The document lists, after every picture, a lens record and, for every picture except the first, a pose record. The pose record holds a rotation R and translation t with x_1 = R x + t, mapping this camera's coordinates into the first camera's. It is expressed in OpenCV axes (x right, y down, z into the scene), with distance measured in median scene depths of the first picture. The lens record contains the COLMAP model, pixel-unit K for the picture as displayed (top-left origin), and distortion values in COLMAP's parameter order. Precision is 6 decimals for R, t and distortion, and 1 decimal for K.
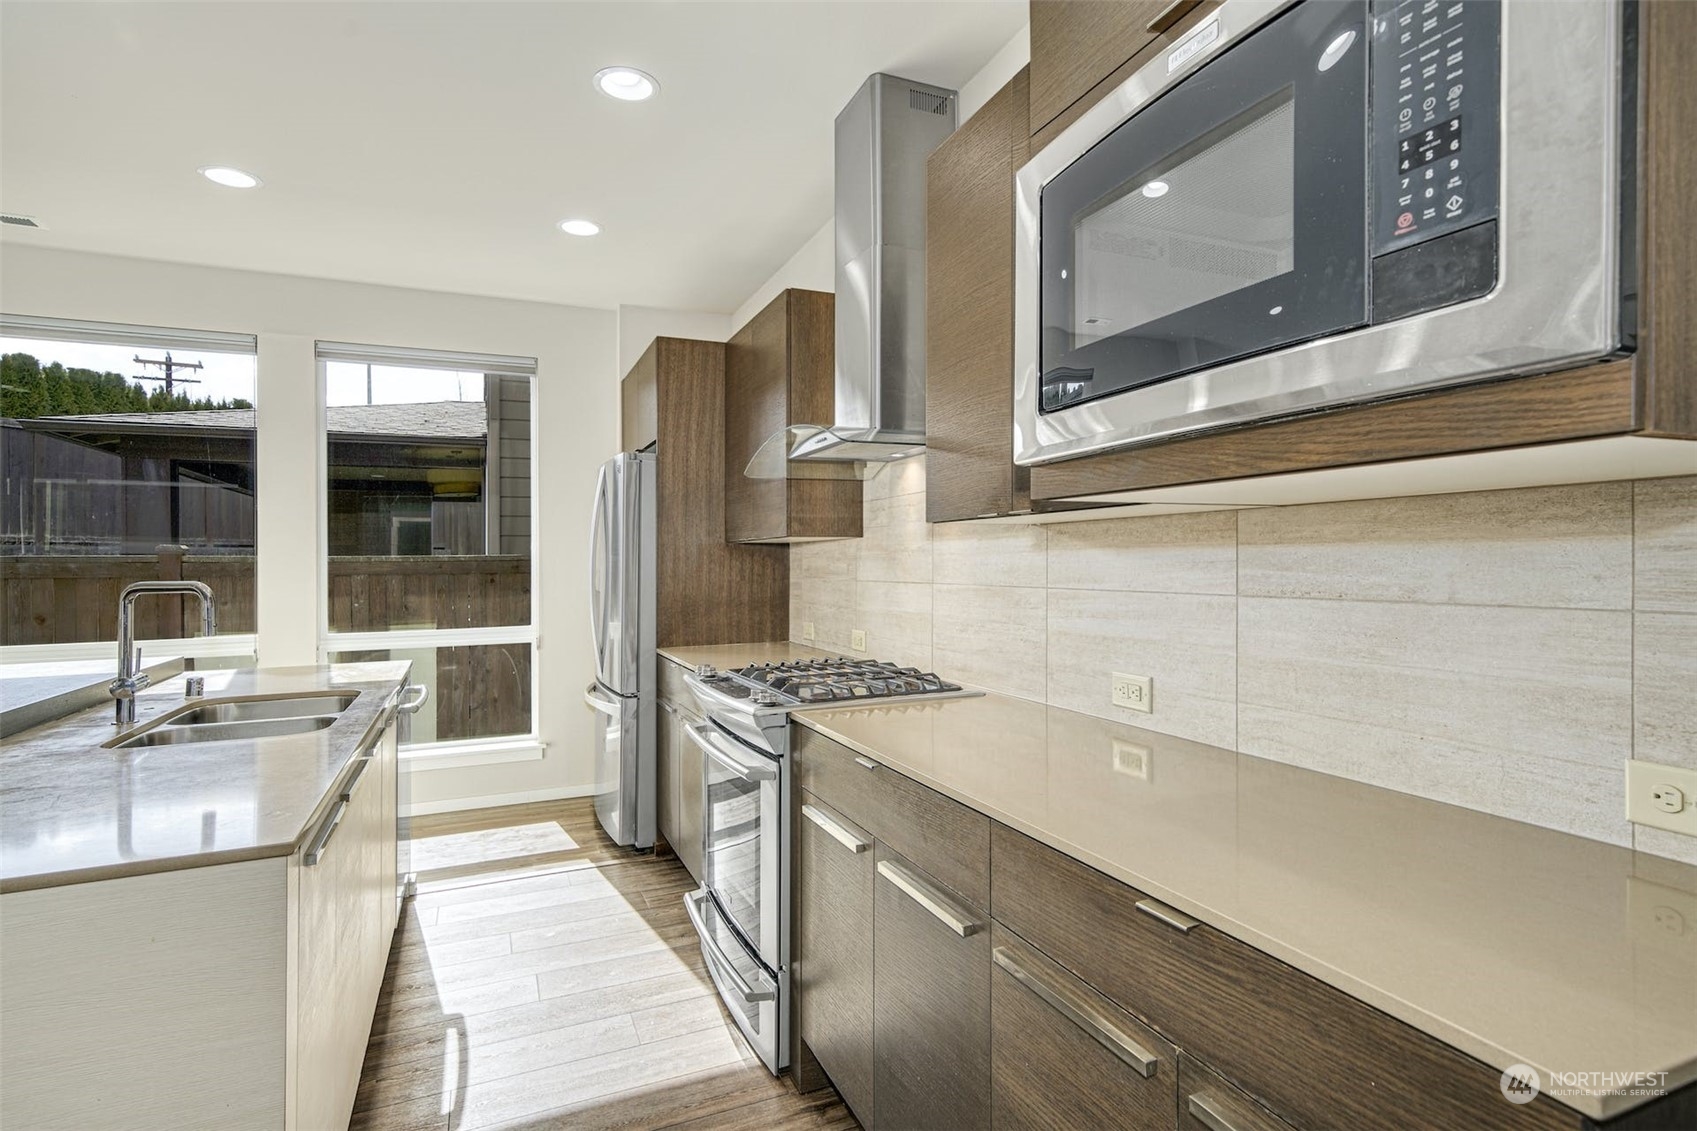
lens RADIAL K [[843.6, 0, 859.7], [0, 843.6, 568.3], [0, 0, 1]] dist [0.003938, 0.001201]
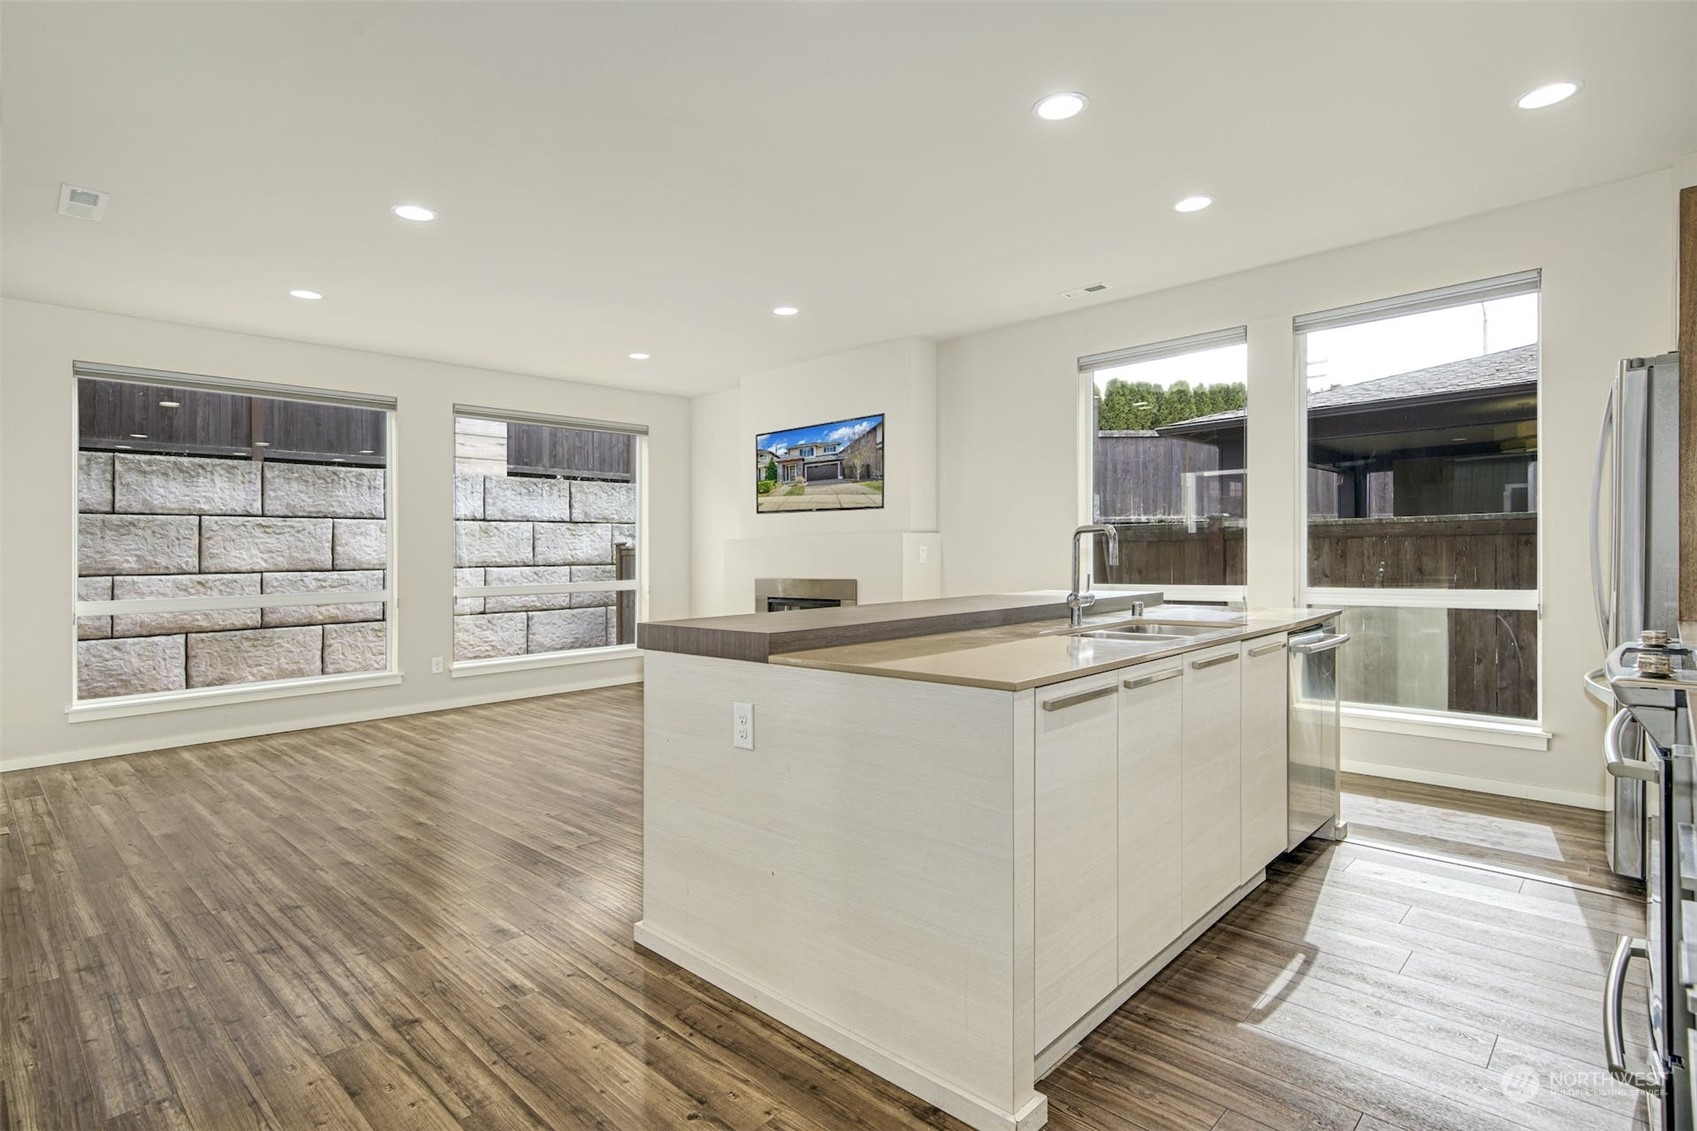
lens RADIAL K [[843.6, 0, 835.1], [0, 843.6, 559.2], [0, 0, 1]] dist [0.003938, 0.001201]
pose [[0.365672, 0.011640, -0.930671, 0.156696], [0.006907, 0.999860, 0.015219, 0.021781], [0.930718, -0.011993, 0.365540, 0.050761]]
